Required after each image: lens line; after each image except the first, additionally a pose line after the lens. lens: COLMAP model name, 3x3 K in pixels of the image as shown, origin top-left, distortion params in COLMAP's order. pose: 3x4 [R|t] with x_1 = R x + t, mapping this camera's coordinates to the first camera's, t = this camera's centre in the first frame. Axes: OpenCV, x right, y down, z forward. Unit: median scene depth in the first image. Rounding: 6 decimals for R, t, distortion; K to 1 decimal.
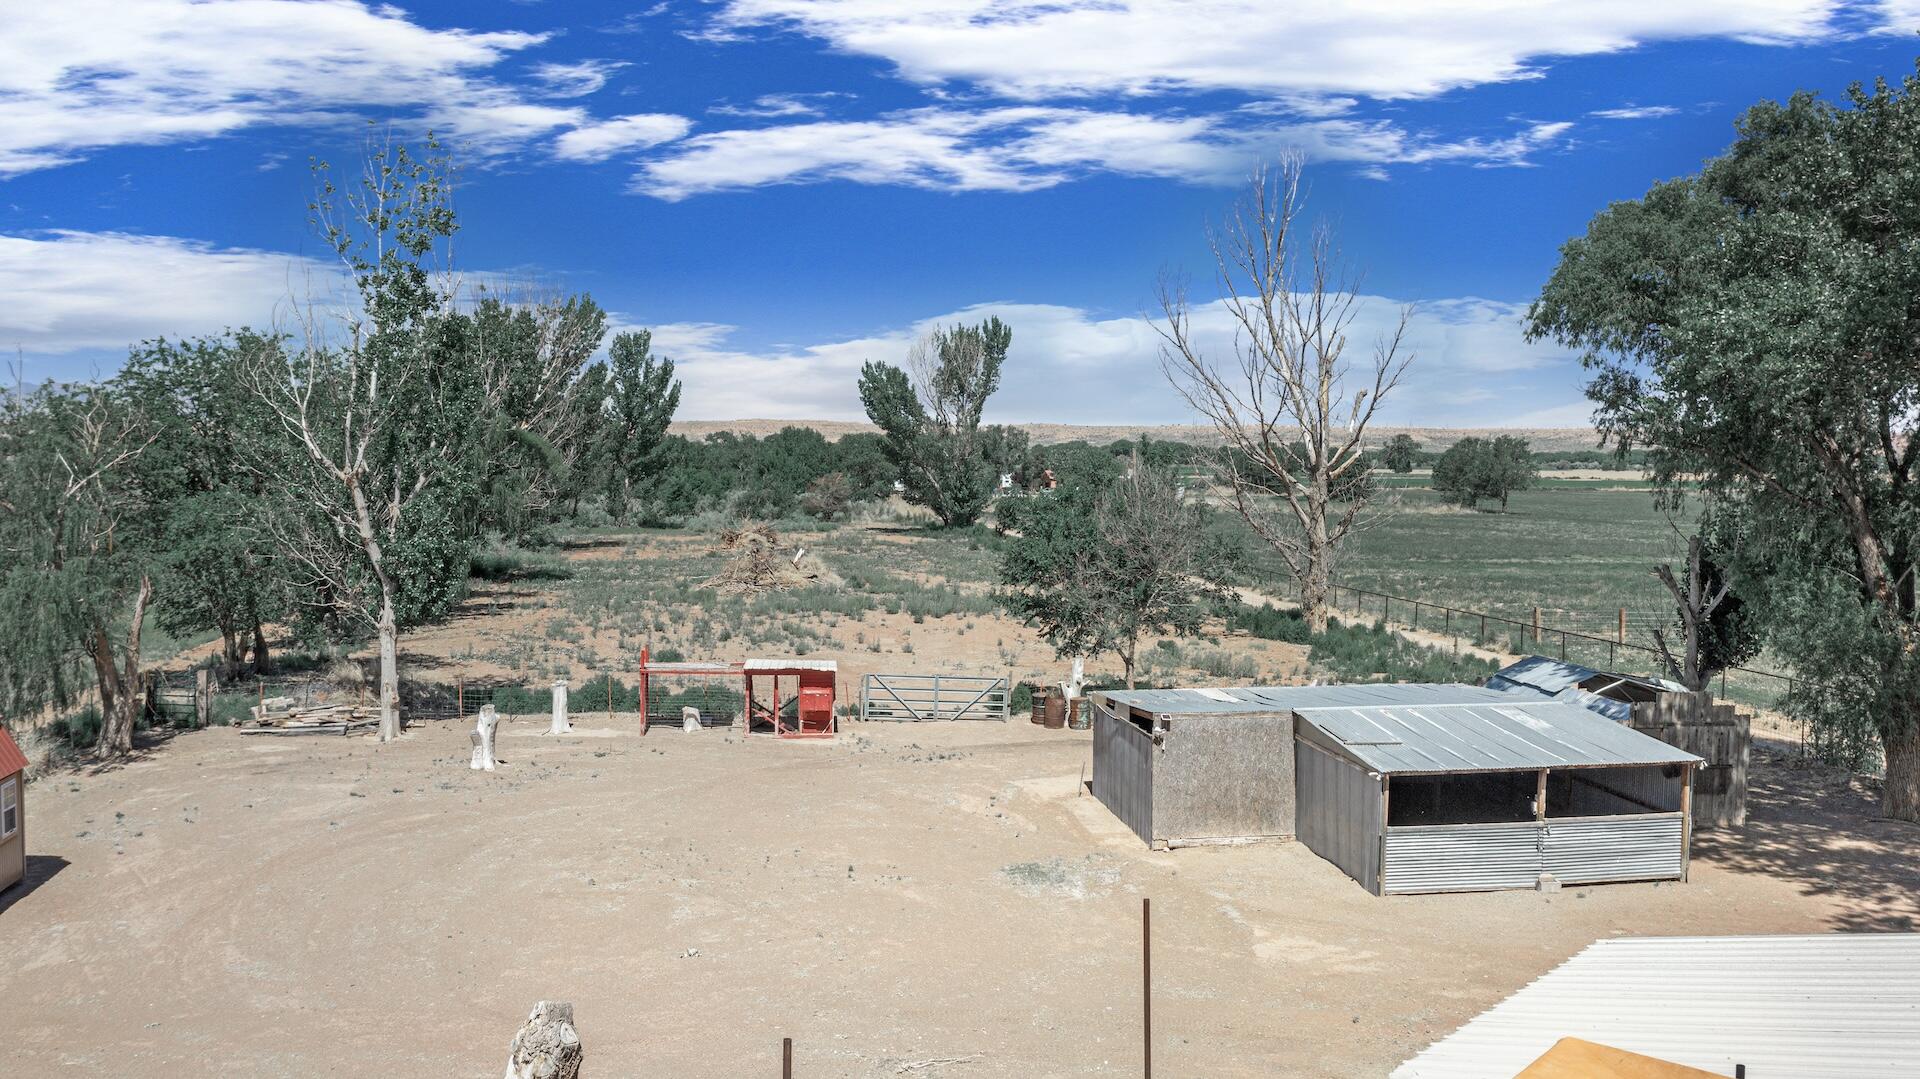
lens RADIAL K [[1525.0, 0, 960.0], [0, 1525.0, 539.5], [0, 0, 1]] dist [0.002671, -0.001143]
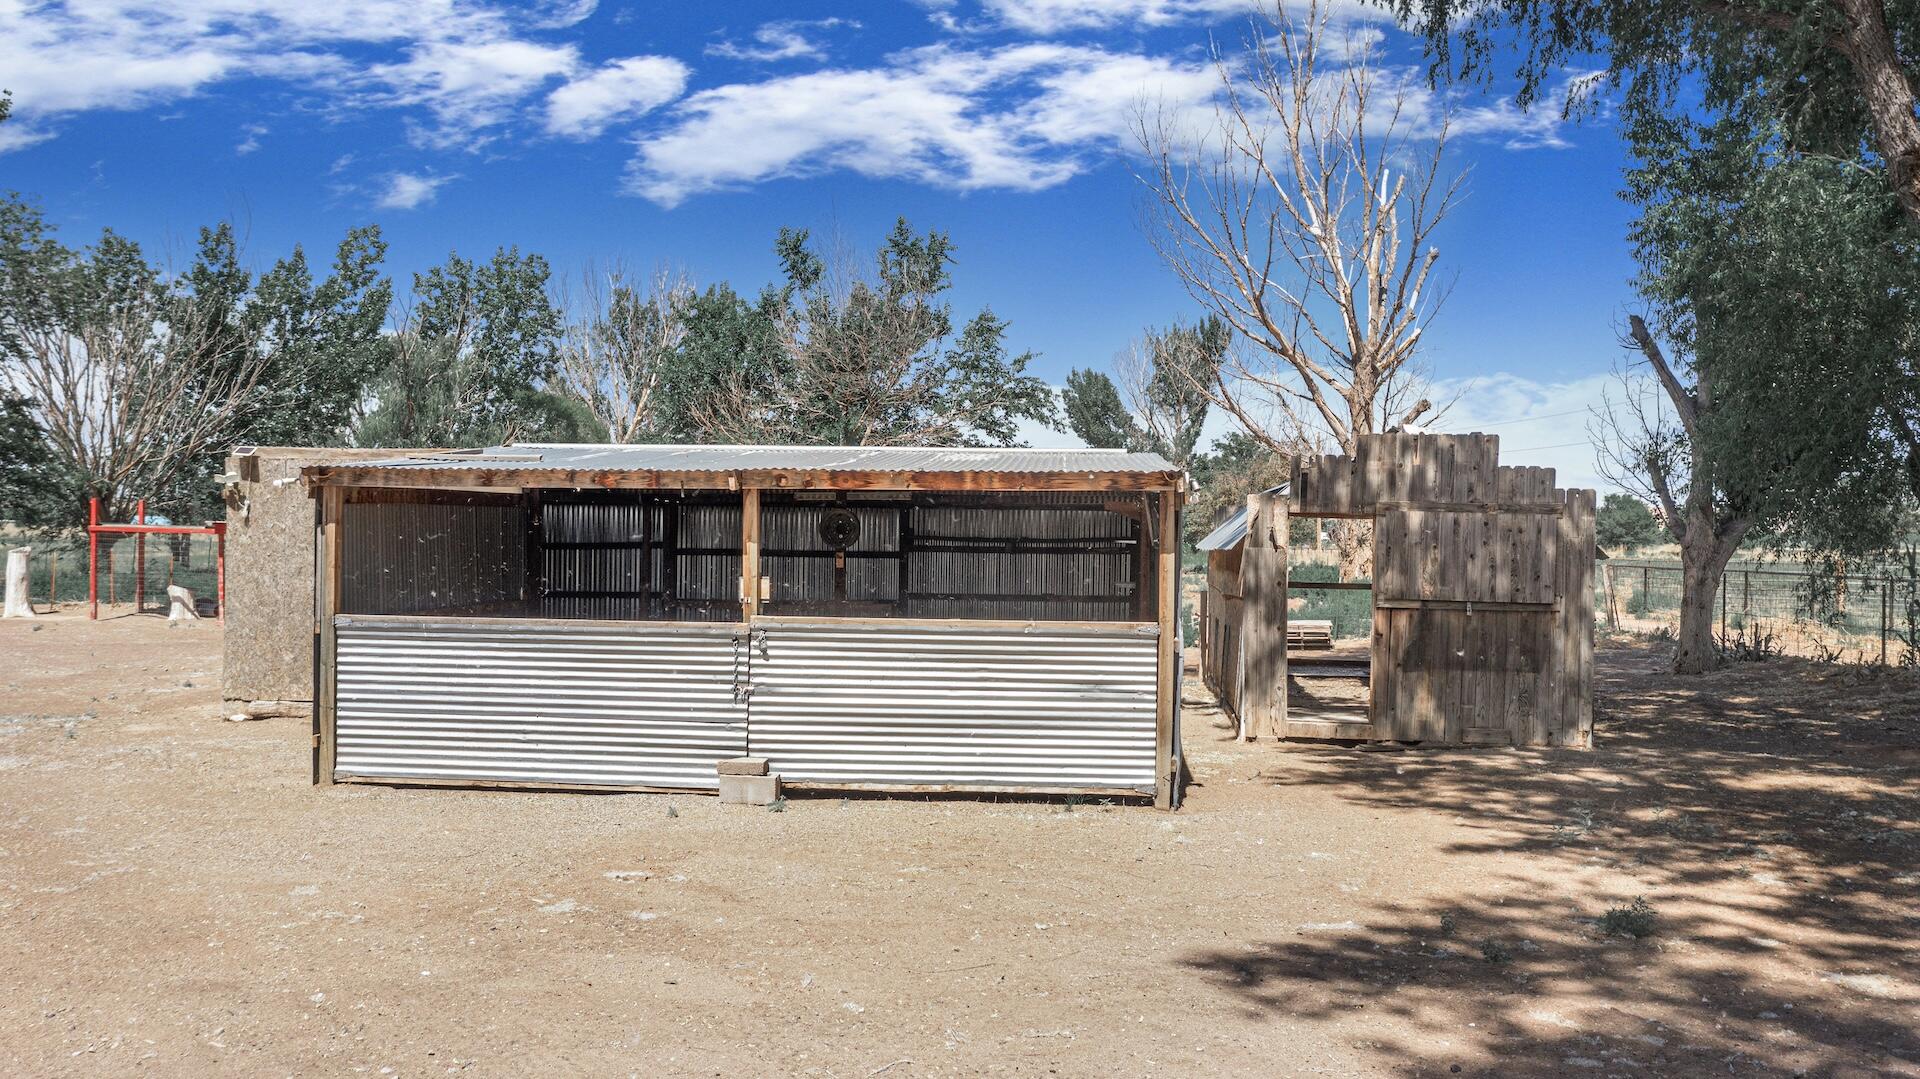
lens RADIAL K [[1525.0, 0, 960.0], [0, 1525.0, 539.5], [0, 0, 1]] dist [0.002671, -0.001143]
pose [[0.969745, 0.004685, -0.244073, 0.121530], [-0.017998, 0.998467, -0.052342, 0.041844], [0.243454, 0.055151, 0.968343, 0.143695]]
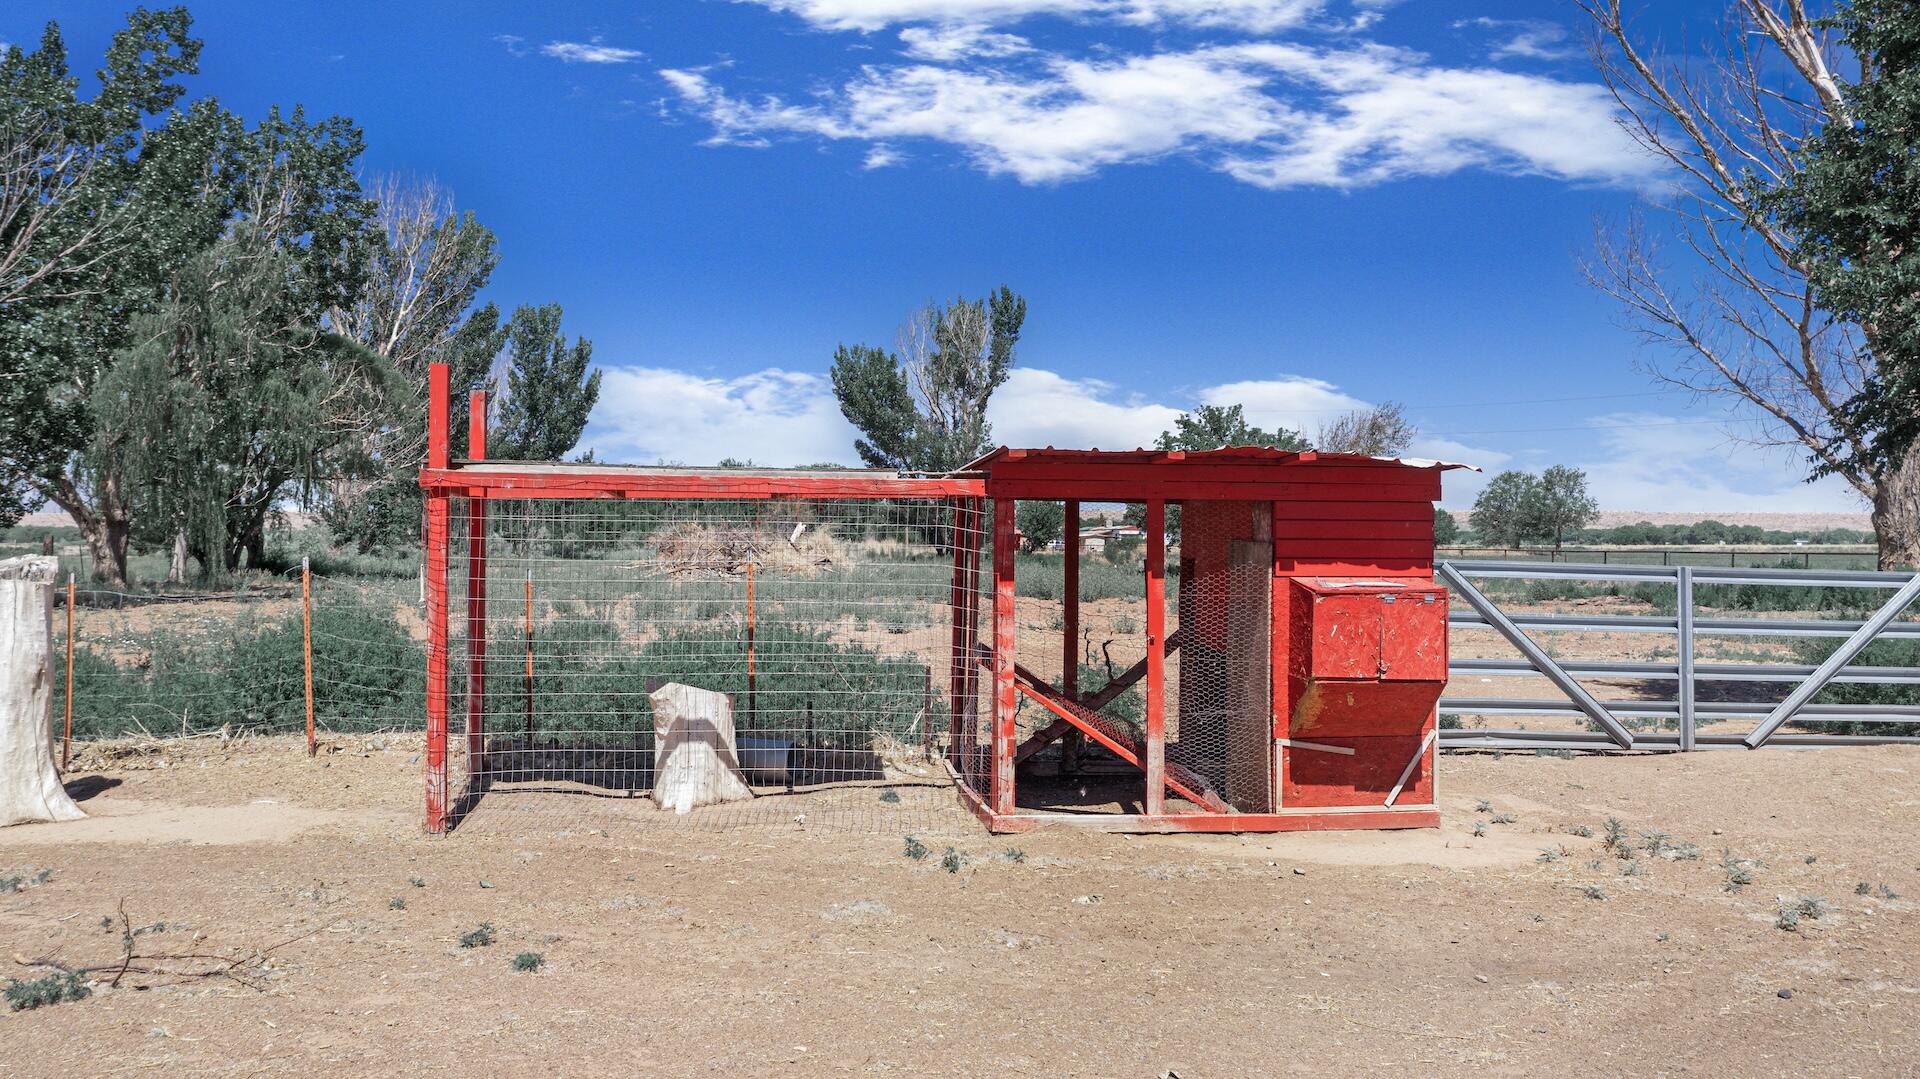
lens RADIAL K [[1525.0, 0, 960.0], [0, 1525.0, 539.5], [0, 0, 1]] dist [0.002671, -0.001143]
pose [[0.998574, -0.005883, 0.053059, -0.053654], [0.008897, 0.998348, -0.056764, 0.036126], [-0.052637, 0.057155, 0.996977, 0.281427]]
